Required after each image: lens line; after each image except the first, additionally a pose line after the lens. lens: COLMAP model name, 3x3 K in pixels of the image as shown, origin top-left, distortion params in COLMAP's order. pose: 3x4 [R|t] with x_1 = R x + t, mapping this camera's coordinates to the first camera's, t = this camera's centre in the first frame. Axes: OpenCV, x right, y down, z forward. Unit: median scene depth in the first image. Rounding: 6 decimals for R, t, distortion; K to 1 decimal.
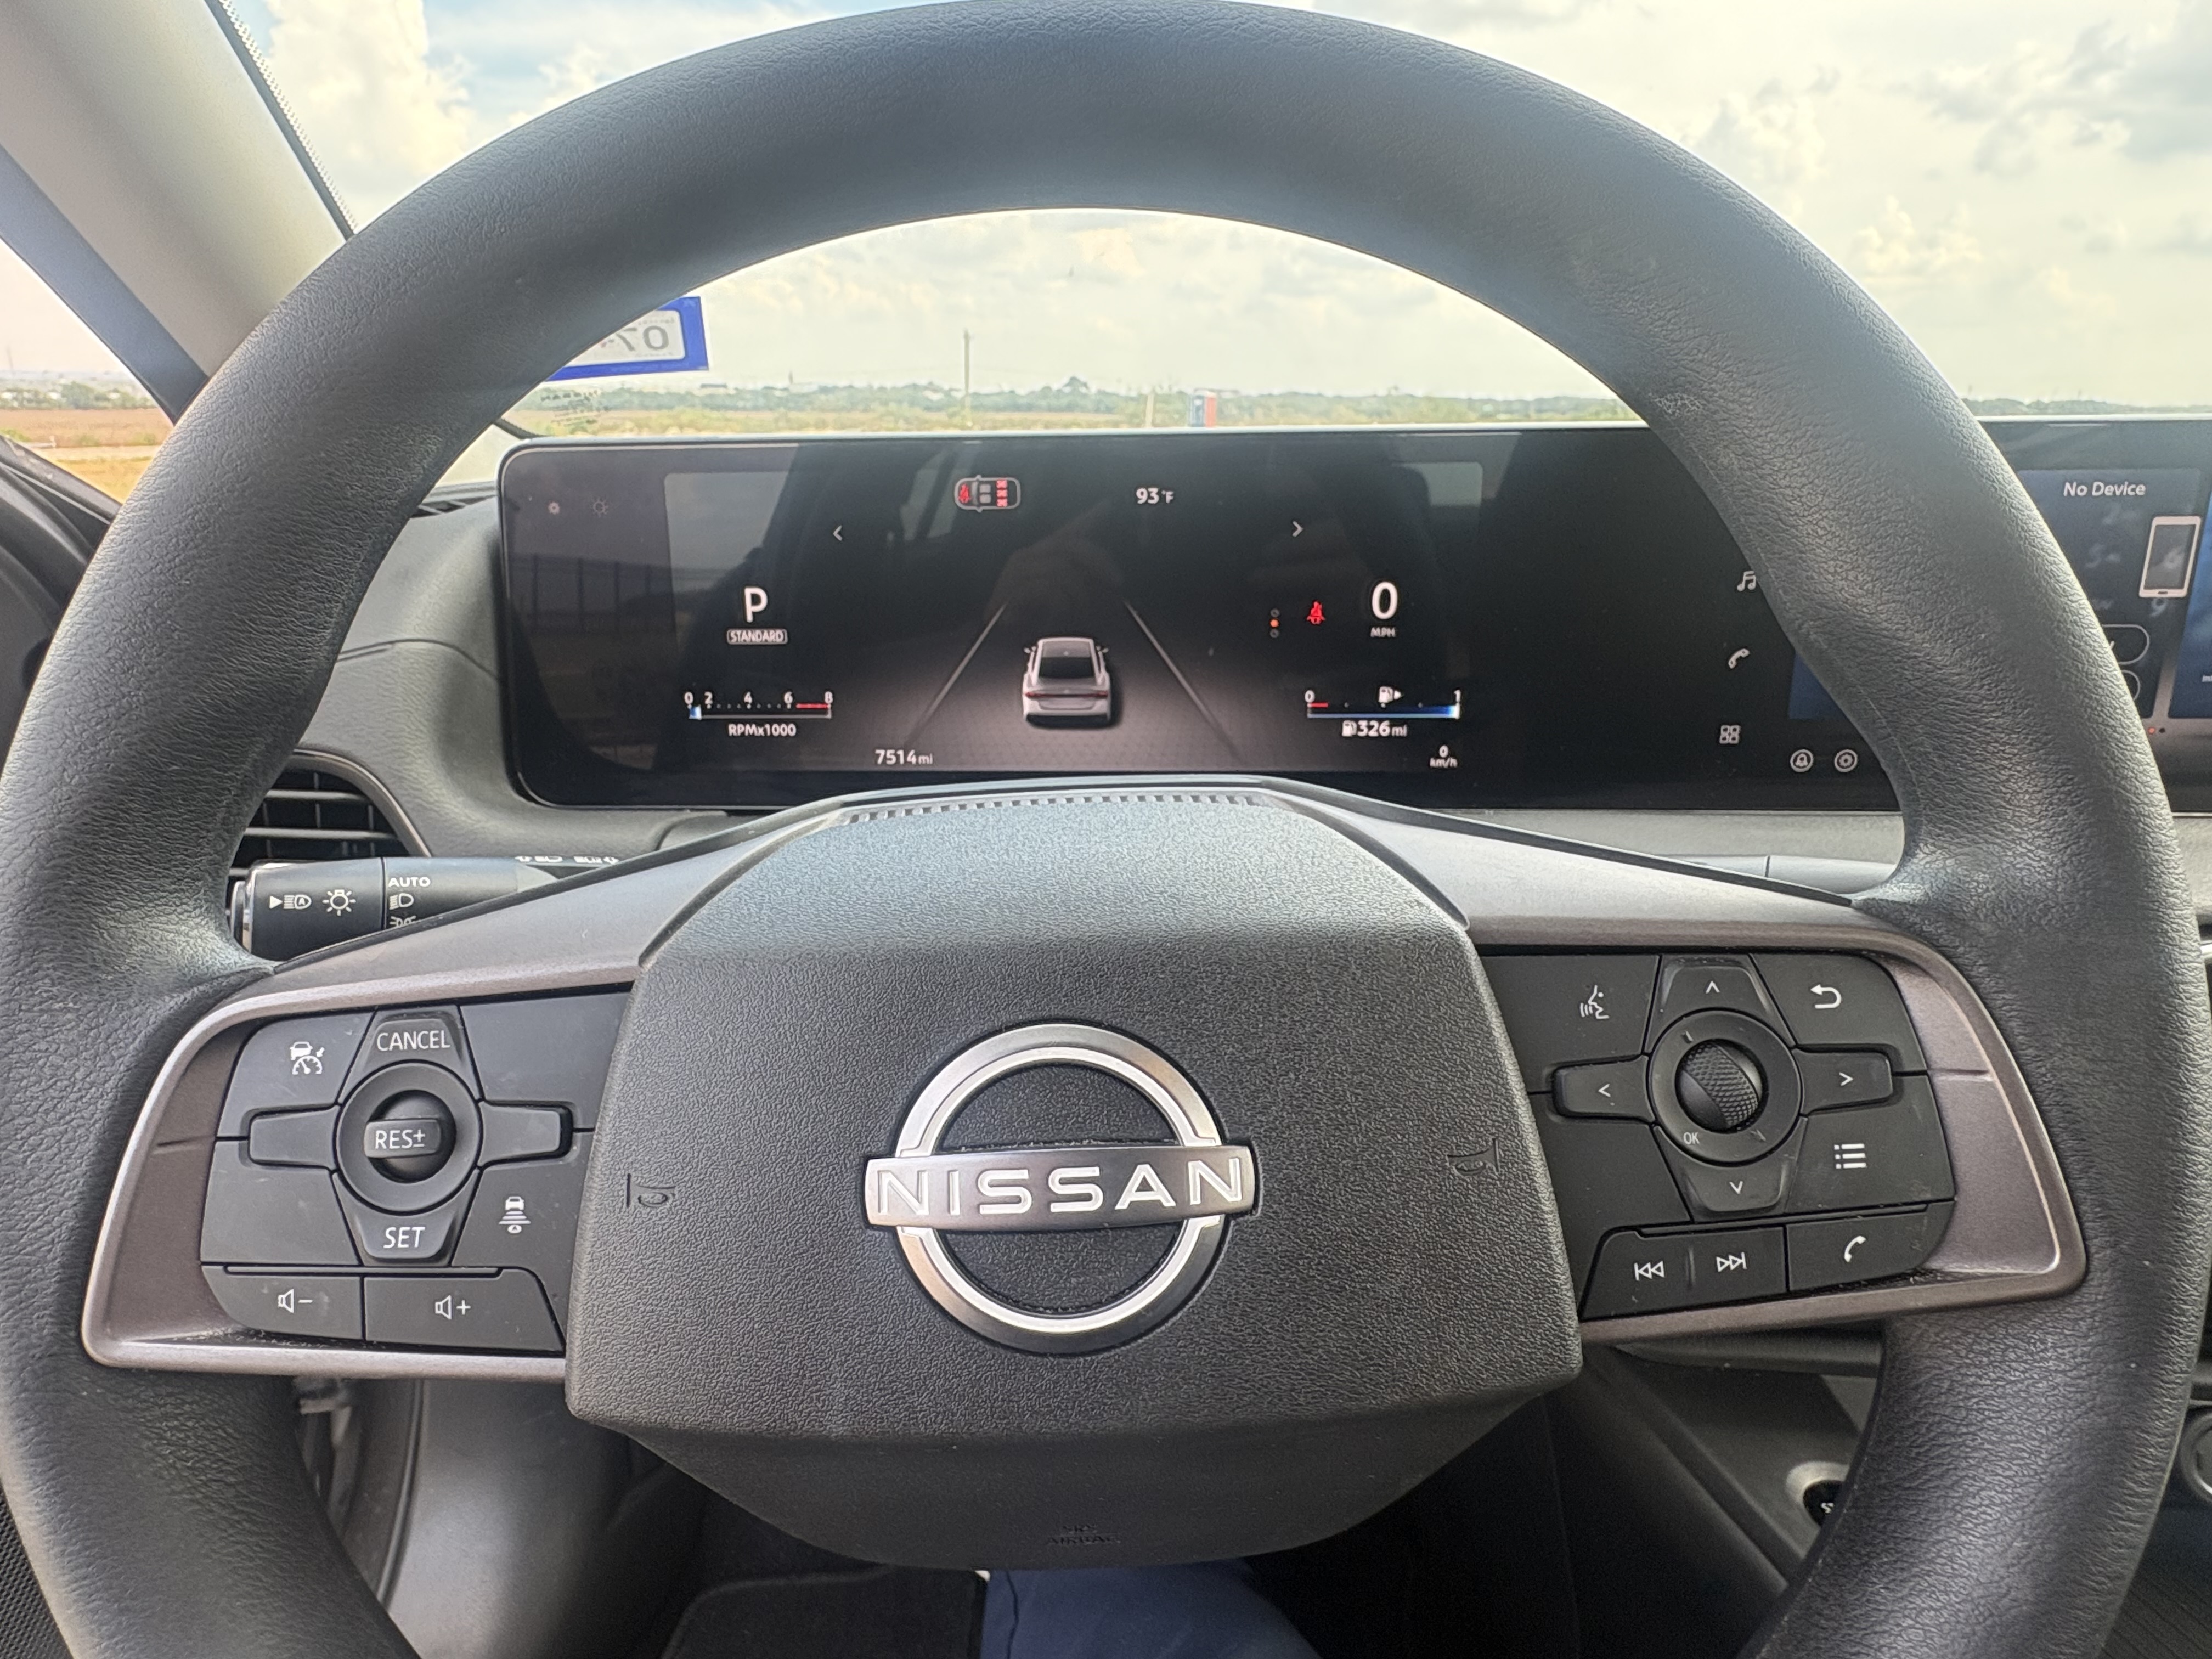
lens RADIAL K [[1240.1, 0, 1072.0], [0, 1240.1, 829.6], [0, 0, 1]] dist [-0.000580, -0.000034]
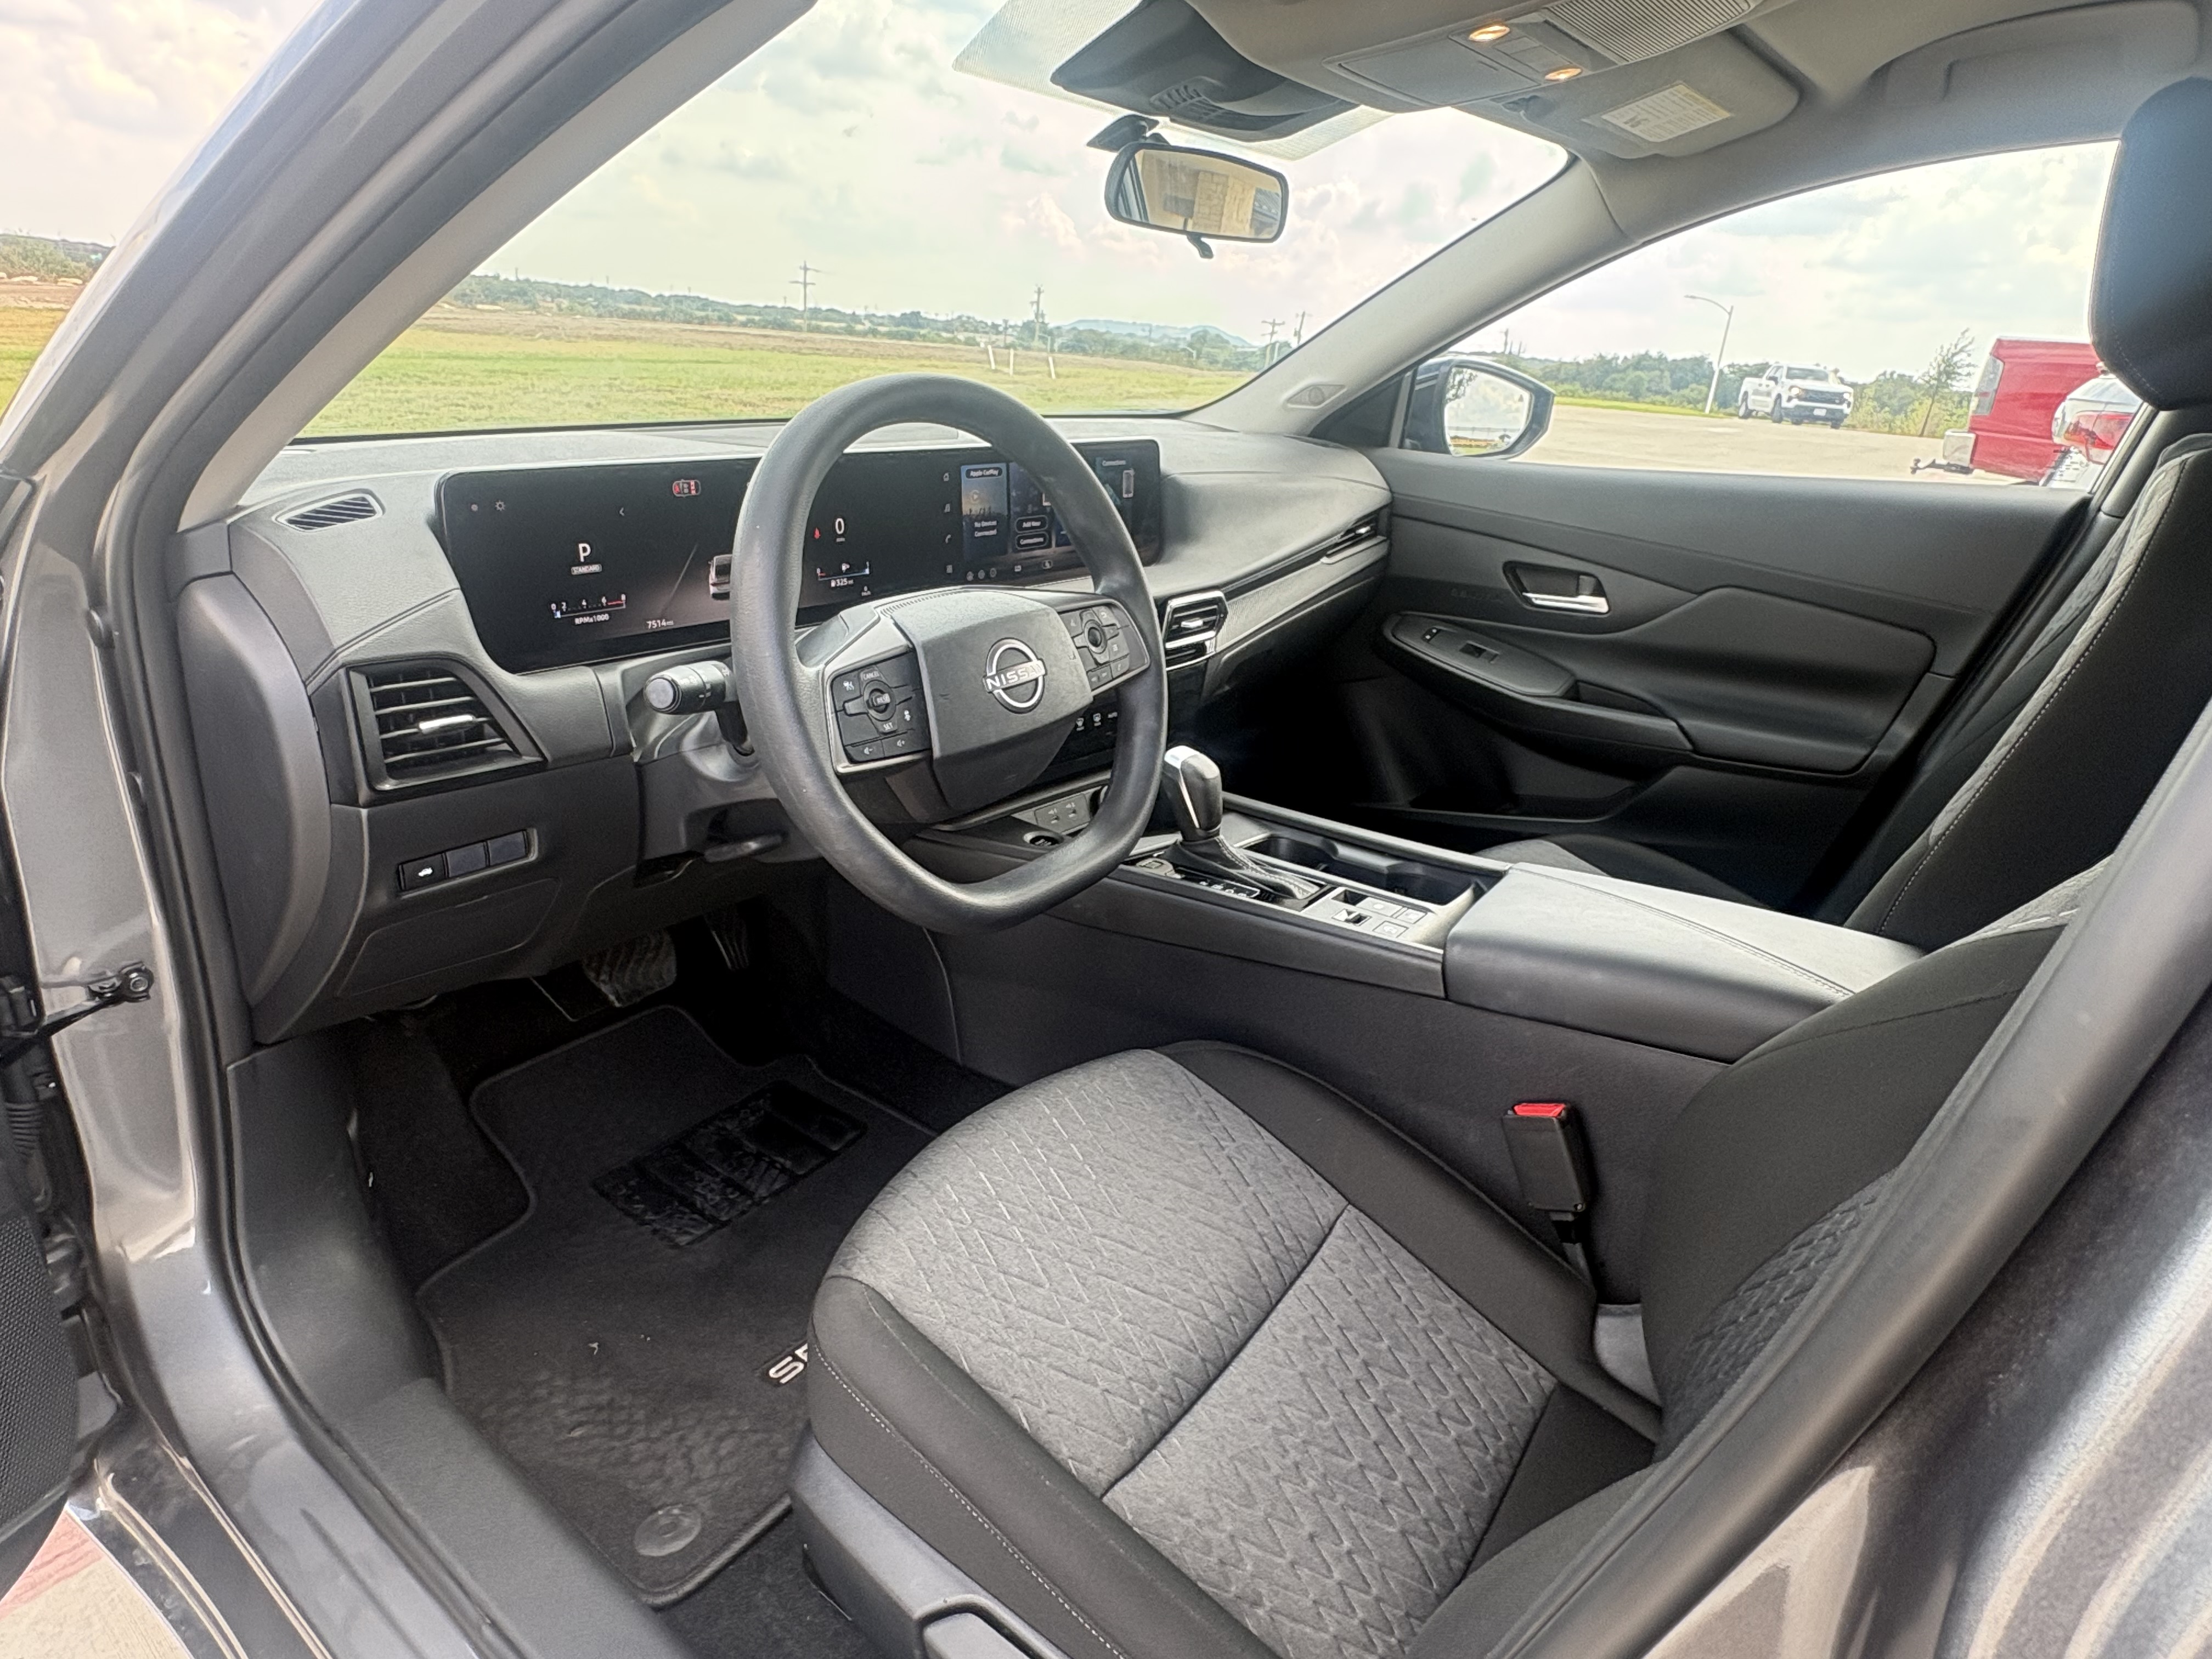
lens RADIAL K [[1263.1, 0, 1077.2], [0, 1263.1, 816.3], [0, 0, 1]] dist [-0.001413, 0.001997]
pose [[0.591454, -0.249949, 0.766621, -1.353165], [0.191209, 0.967101, 0.167794, 0.028188], [-0.783340, 0.047342, 0.619788, -0.746456]]
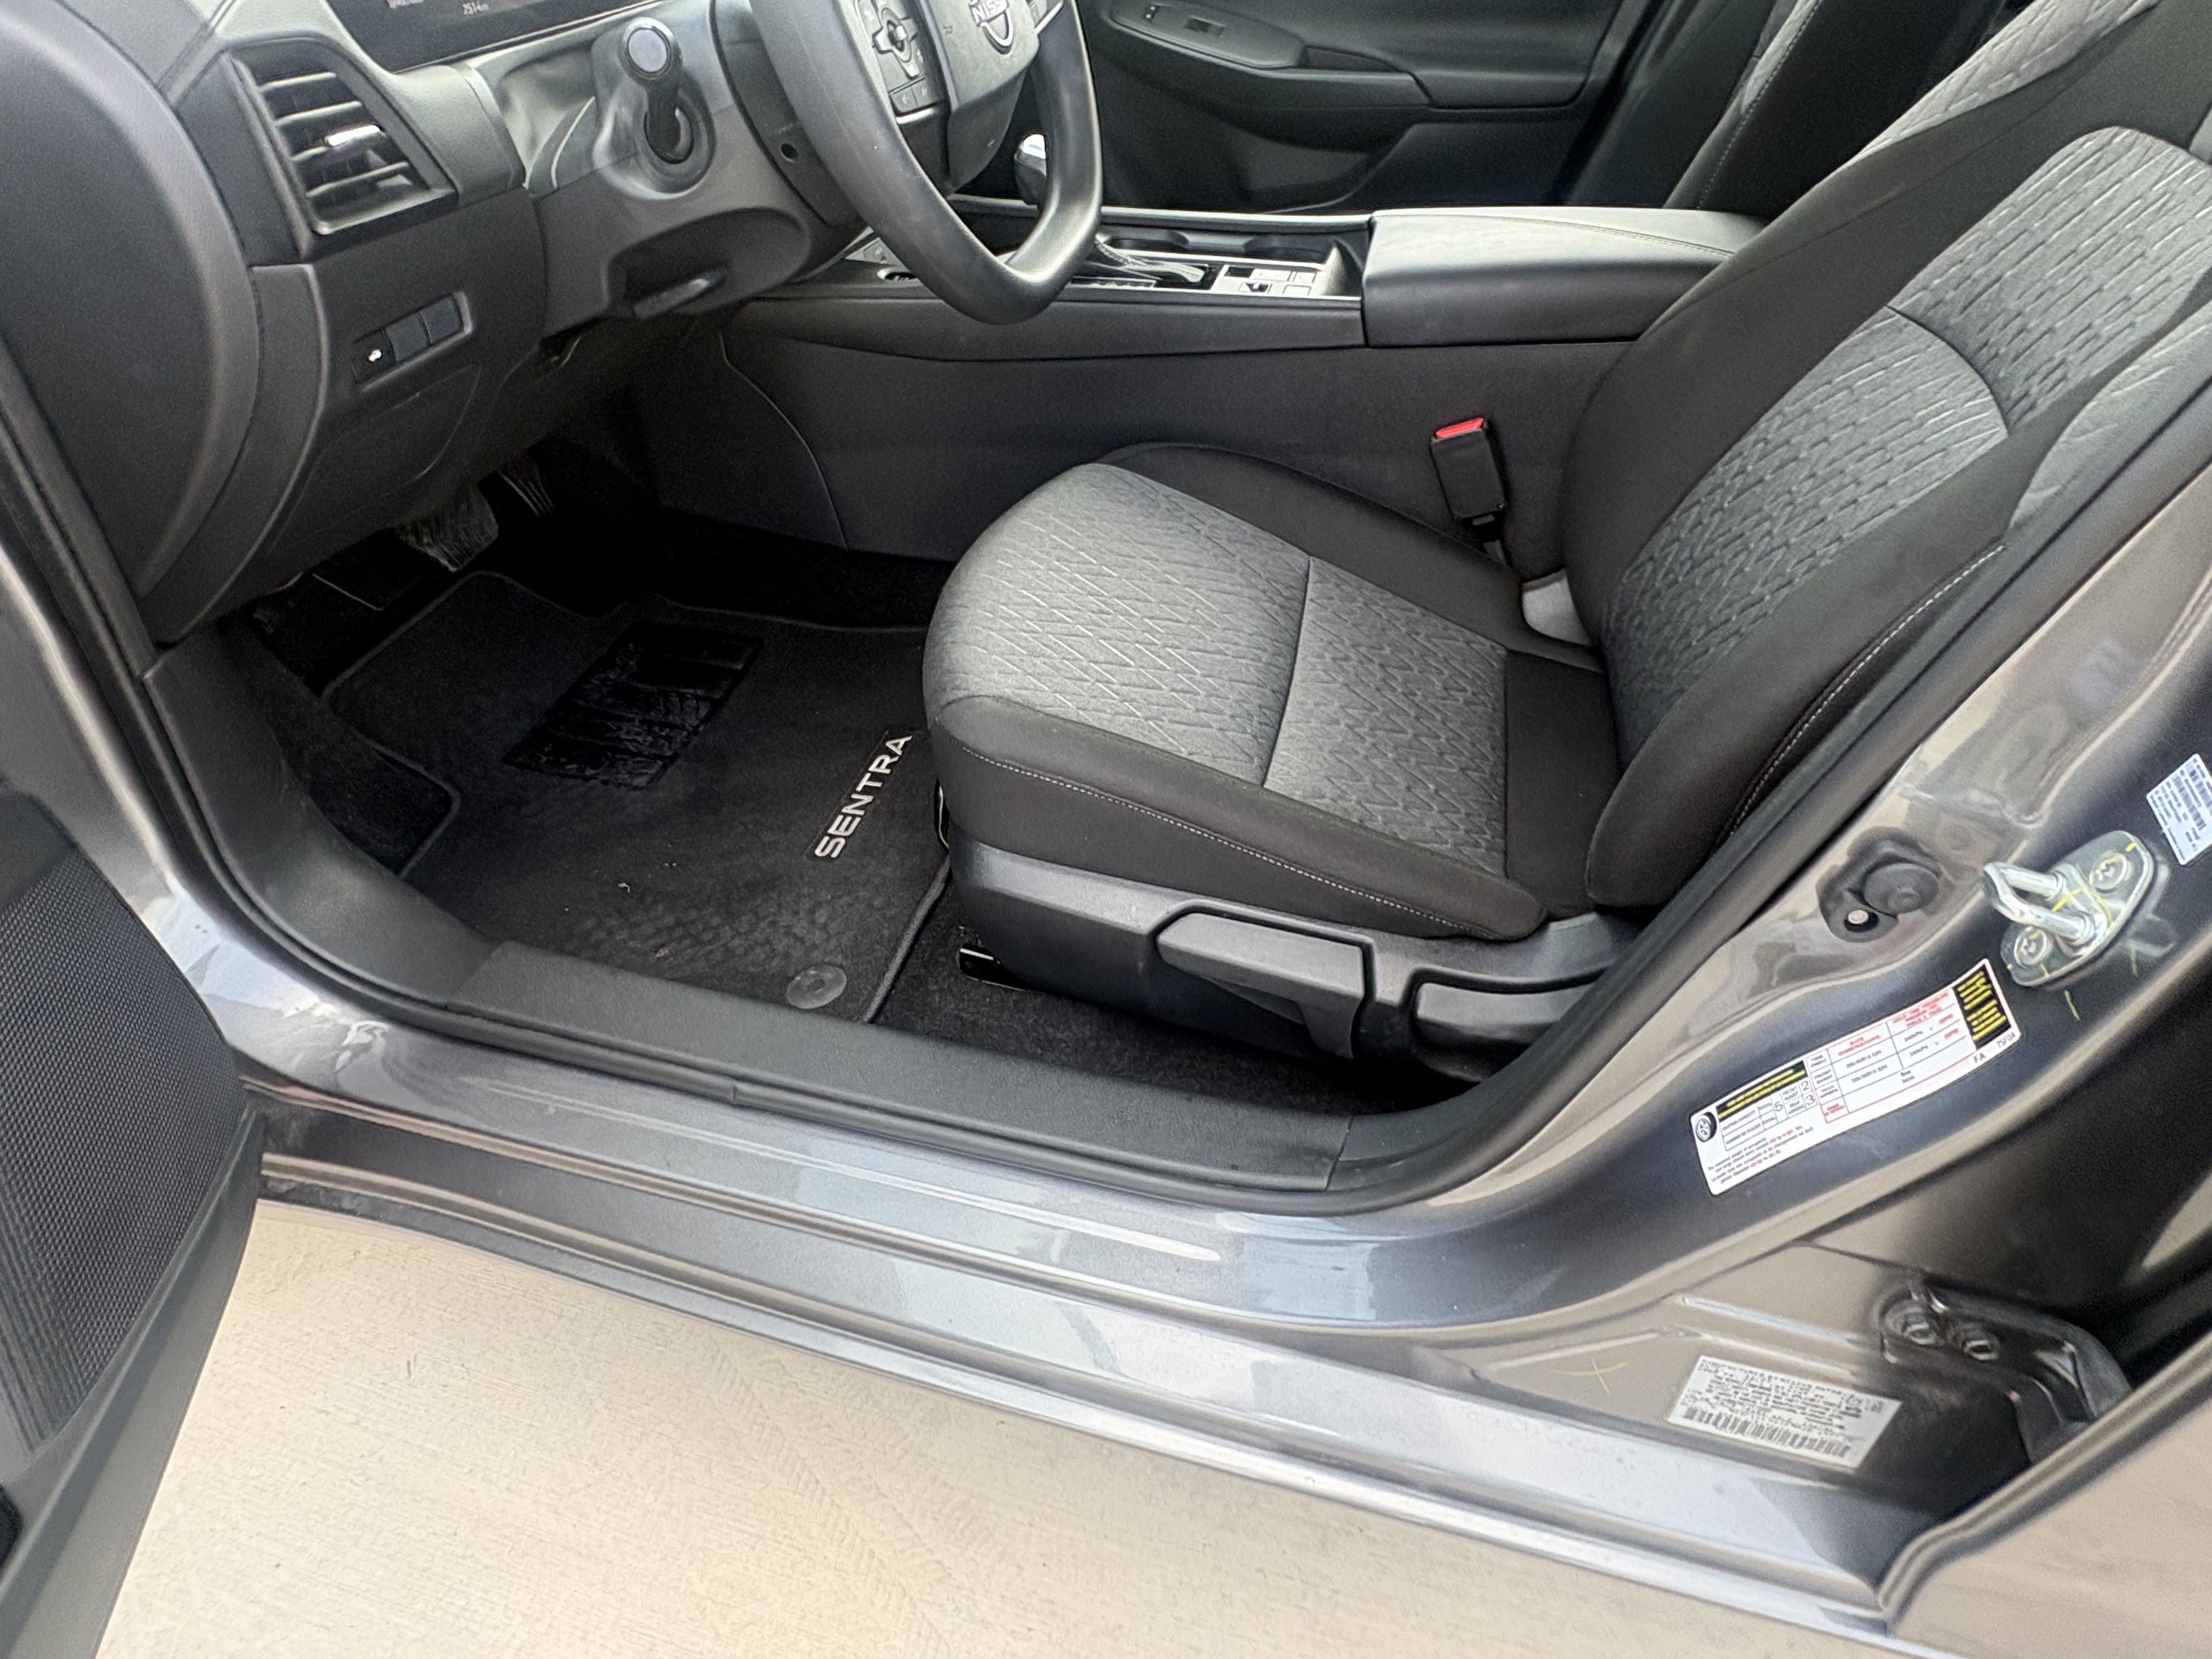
lens RADIAL K [[1256.1, 0, 1114.8], [0, 1256.1, 814.5], [0, 0, 1]] dist [0.002409, -0.000504]
pose [[0.236537, -0.629098, 0.740463, -1.695570], [0.280826, 0.773829, 0.567738, 0.050707], [-0.930155, 0.073650, 0.359706, -0.261820]]
